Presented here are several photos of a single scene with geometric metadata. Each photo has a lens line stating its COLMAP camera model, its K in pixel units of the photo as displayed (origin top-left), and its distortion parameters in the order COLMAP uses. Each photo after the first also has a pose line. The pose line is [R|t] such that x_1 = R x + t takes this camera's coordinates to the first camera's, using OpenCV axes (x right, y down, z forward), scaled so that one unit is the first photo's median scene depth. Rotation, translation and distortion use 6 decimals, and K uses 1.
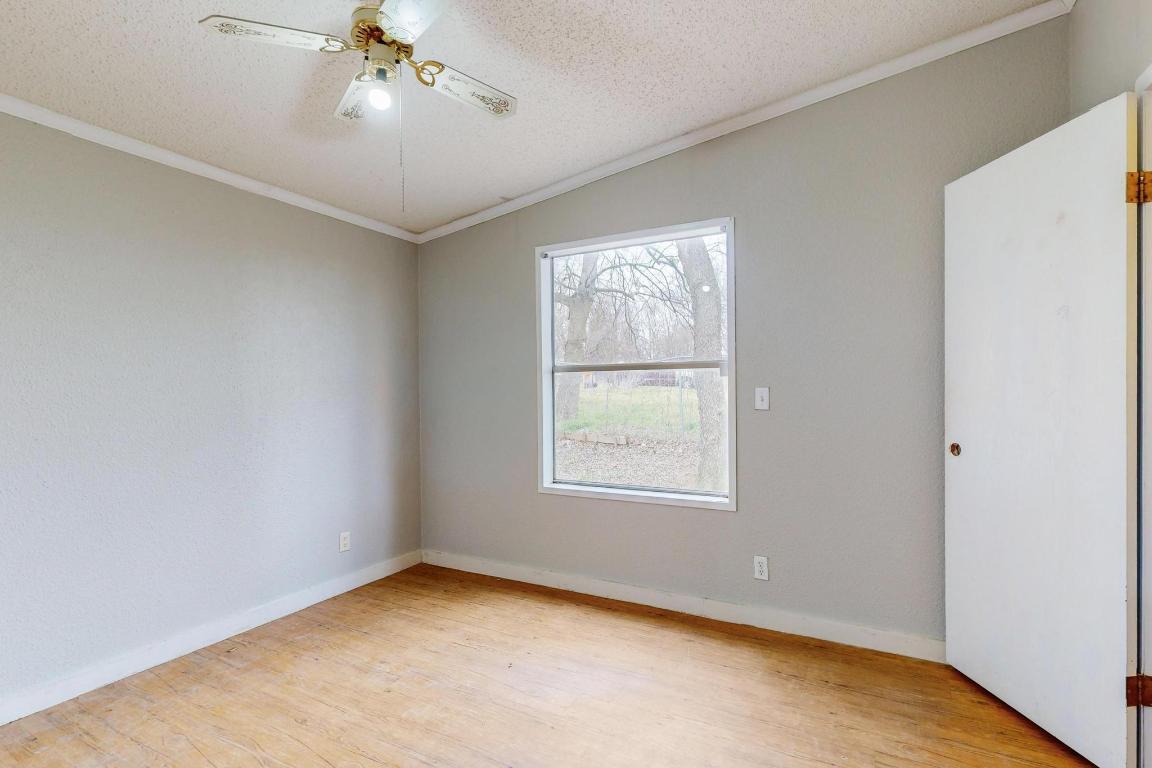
lens RADIAL K [[501.9, 0, 575.4], [0, 501.9, 386.9], [0, 0, 1]] dist [-0.000474, -0.000103]
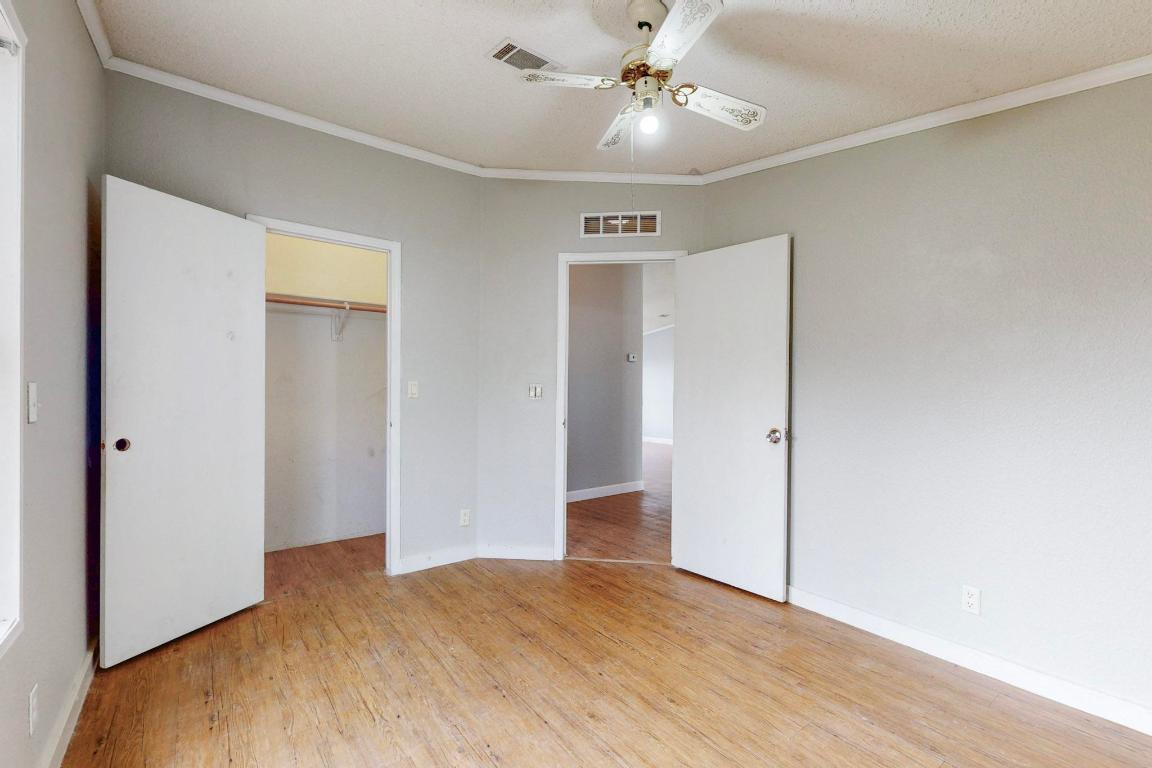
lens RADIAL K [[501.9, 0, 575.4], [0, 501.9, 386.9], [0, 0, 1]] dist [-0.000474, -0.000103]
pose [[-0.908106, 0.000698, 0.418739, -0.589297], [0.003655, 0.999974, 0.006259, 0.001762], [-0.418724, 0.007215, -0.908085, 1.798415]]
